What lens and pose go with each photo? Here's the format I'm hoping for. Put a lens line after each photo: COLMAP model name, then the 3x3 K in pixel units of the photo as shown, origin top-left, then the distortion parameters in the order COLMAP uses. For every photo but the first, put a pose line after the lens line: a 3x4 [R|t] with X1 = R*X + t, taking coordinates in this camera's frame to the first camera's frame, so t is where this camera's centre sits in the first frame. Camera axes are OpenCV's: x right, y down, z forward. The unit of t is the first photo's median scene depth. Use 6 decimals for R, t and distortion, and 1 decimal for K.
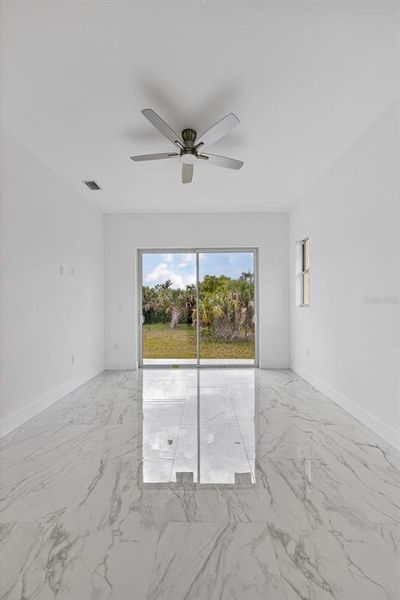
lens RADIAL K [[261.6, 0, 200.8], [0, 261.6, 304.9], [0, 0, 1]] dist [-0.002786, -0.000904]
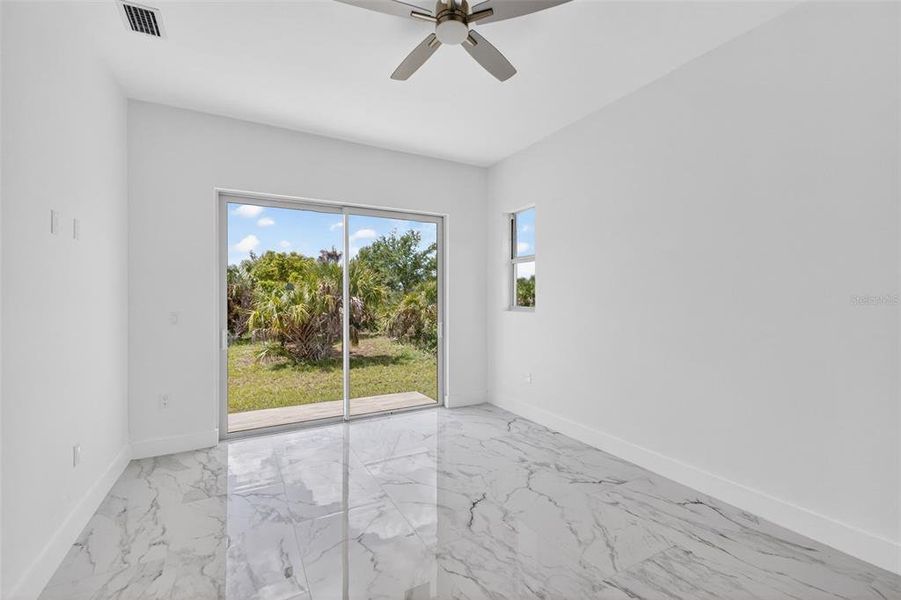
lens RADIAL K [[392.8, 0, 452.9], [0, 392.8, 300.0], [0, 0, 1]] dist [-0.002786, -0.000904]
pose [[0.869961, 0.005396, 0.493091, -0.225757], [-0.003907, 0.999984, -0.004051, -0.014246], [-0.493105, 0.001598, 0.869968, 0.165757]]
